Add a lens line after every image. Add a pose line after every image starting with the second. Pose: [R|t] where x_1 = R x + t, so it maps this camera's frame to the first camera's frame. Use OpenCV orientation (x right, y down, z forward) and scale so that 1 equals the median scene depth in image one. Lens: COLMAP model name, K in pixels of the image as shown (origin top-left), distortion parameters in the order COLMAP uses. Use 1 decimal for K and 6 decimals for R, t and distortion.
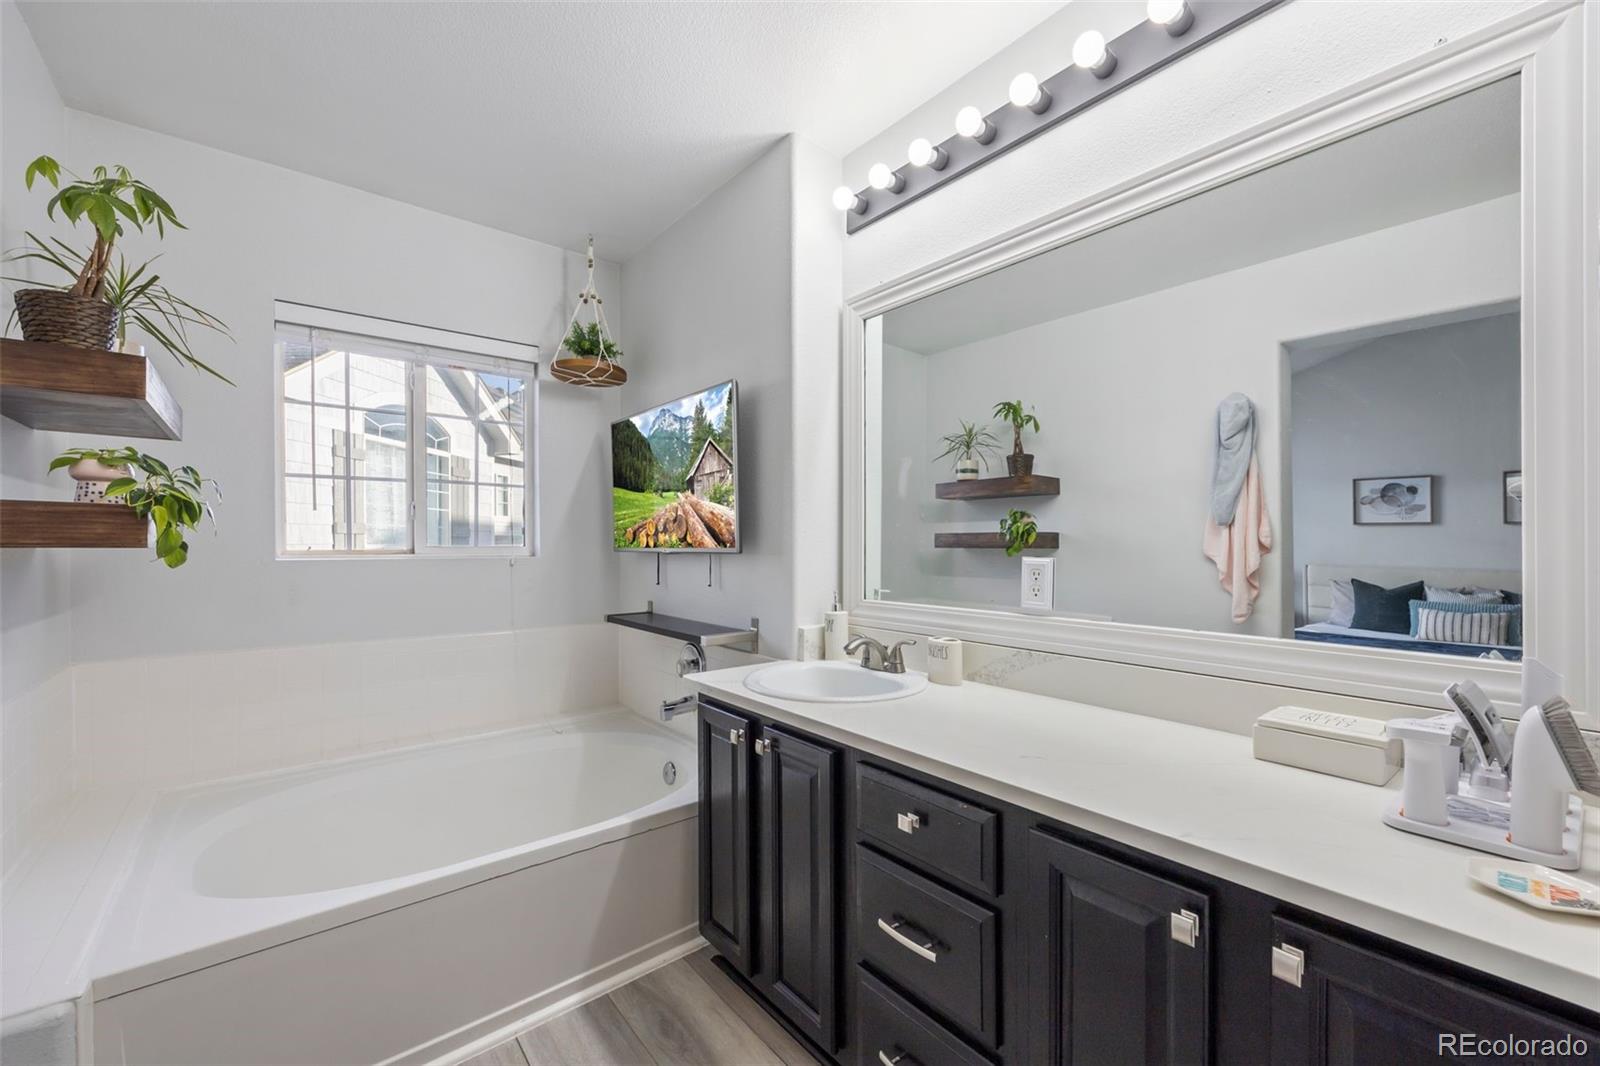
lens RADIAL K [[642.7, 0, 802.1], [0, 642.7, 538.6], [0, 0, 1]] dist [-0.000836, -0.000399]
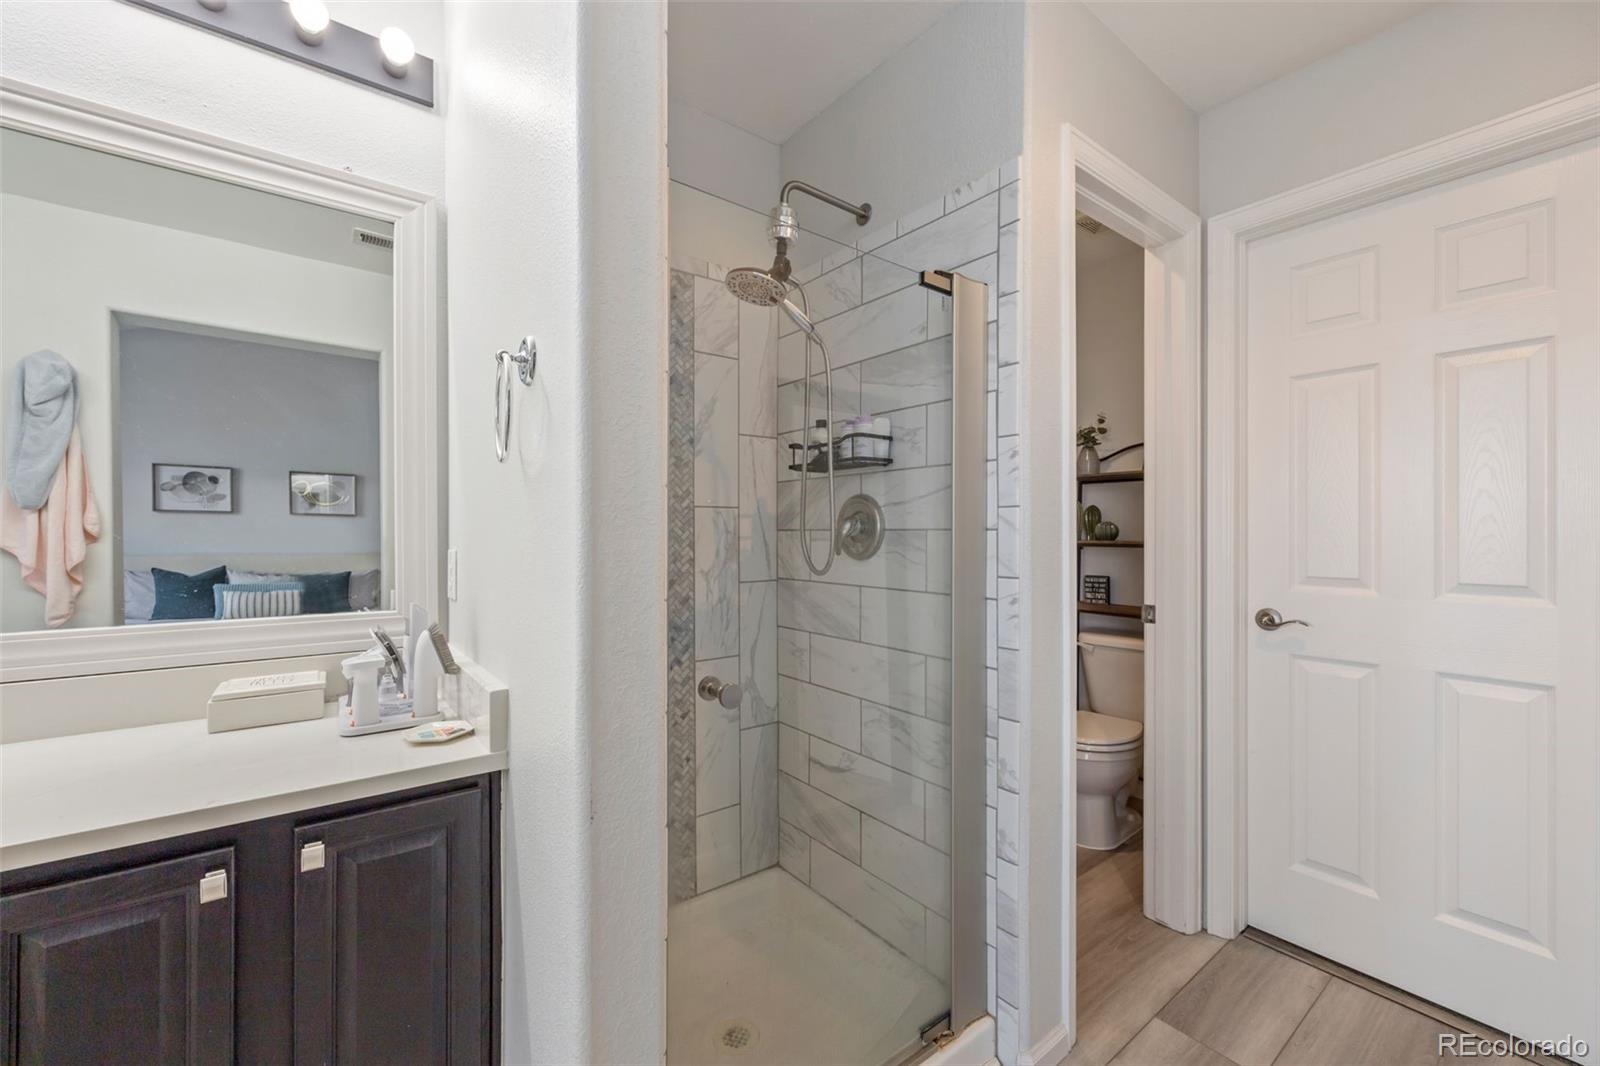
lens RADIAL K [[642.7, 0, 802.1], [0, 642.7, 538.6], [0, 0, 1]] dist [-0.000836, -0.000399]
pose [[0.041097, -0.014399, 0.999051, -0.115098], [-0.005846, 0.999876, 0.014651, -0.001141], [-0.999138, -0.006442, 0.041008, -0.009063]]
